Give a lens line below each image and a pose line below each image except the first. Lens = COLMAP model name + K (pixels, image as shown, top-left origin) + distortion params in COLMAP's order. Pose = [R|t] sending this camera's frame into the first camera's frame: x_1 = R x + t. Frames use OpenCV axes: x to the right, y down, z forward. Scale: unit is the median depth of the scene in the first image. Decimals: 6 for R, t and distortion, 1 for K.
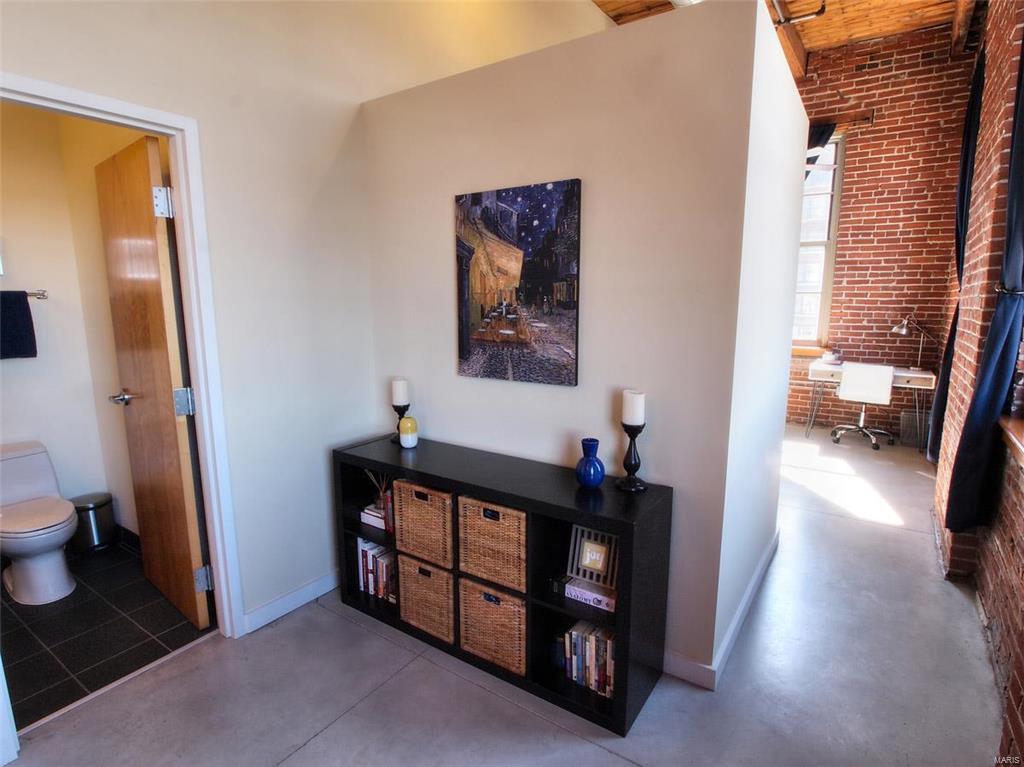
lens RADIAL K [[539.4, 0, 508.6], [0, 539.4, 386.7], [0, 0, 1]] dist [-0.016896, -0.001444]
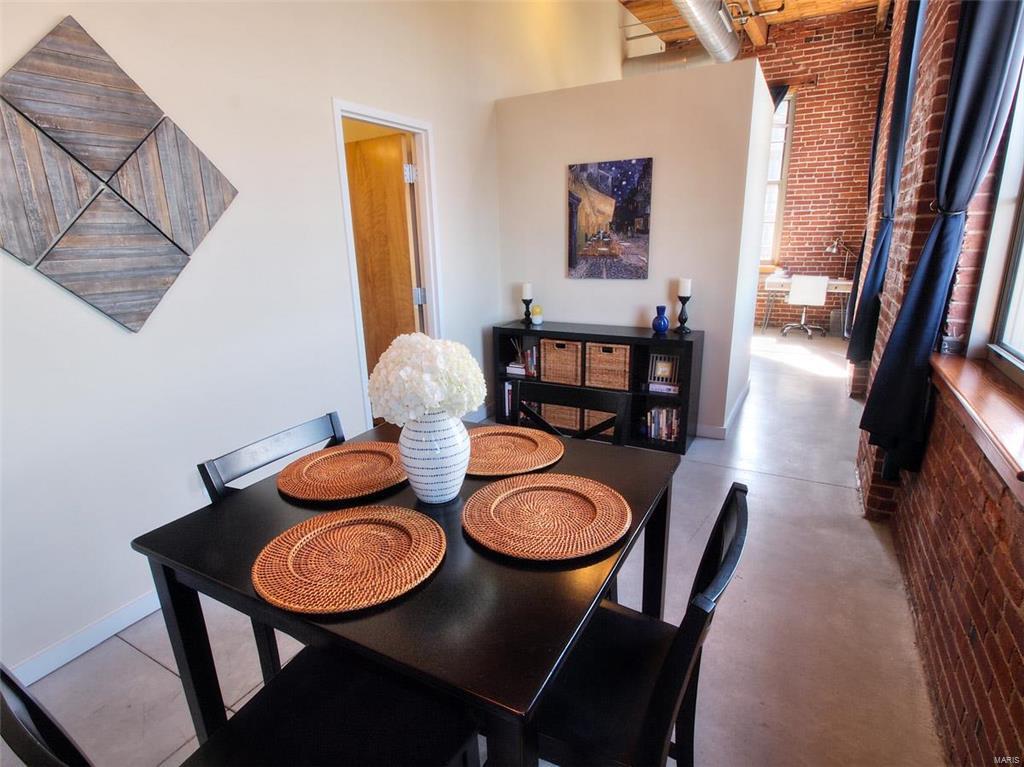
lens RADIAL K [[539.4, 0, 508.6], [0, 539.4, 386.7], [0, 0, 1]] dist [-0.016896, -0.001444]
pose [[0.995863, -0.045335, 0.078756, -0.184661], [0.036227, 0.992882, 0.113459, 0.050886], [-0.083339, -0.110137, 0.990416, -0.283652]]
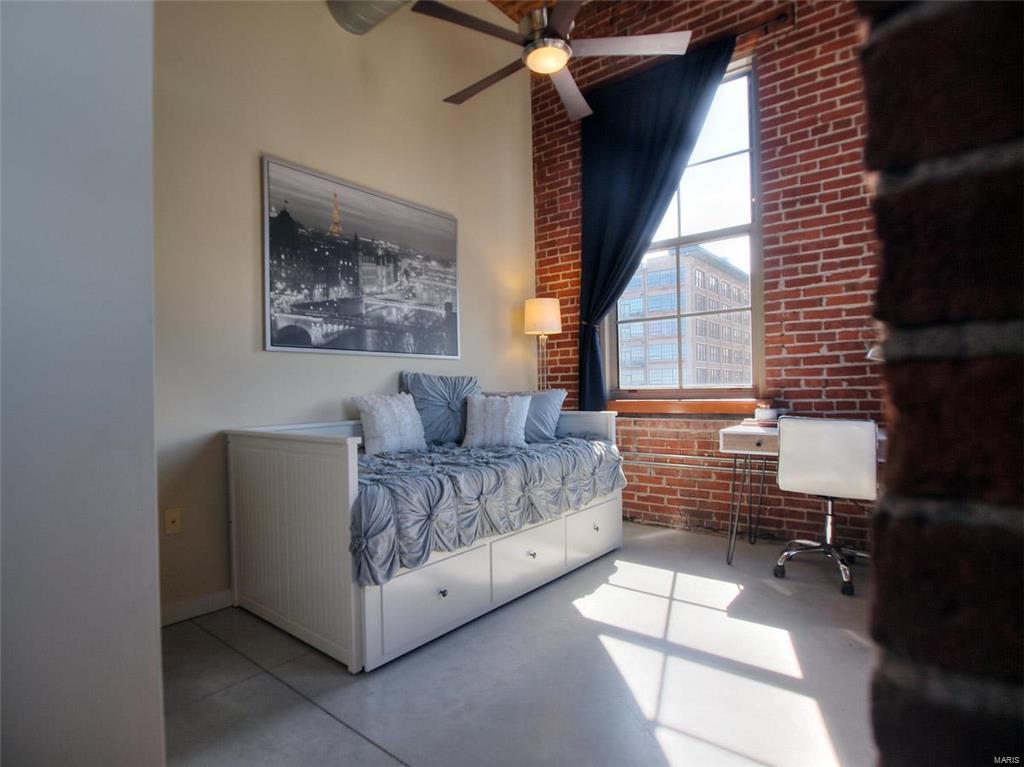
lens RADIAL K [[539.4, 0, 508.6], [0, 539.4, 386.7], [0, 0, 1]] dist [-0.016896, -0.001444]
pose [[0.995197, -0.015953, -0.096582, 0.404528], [-0.001161, 0.984639, -0.174599, 0.016146], [0.097883, 0.173873, 0.979891, 0.439856]]
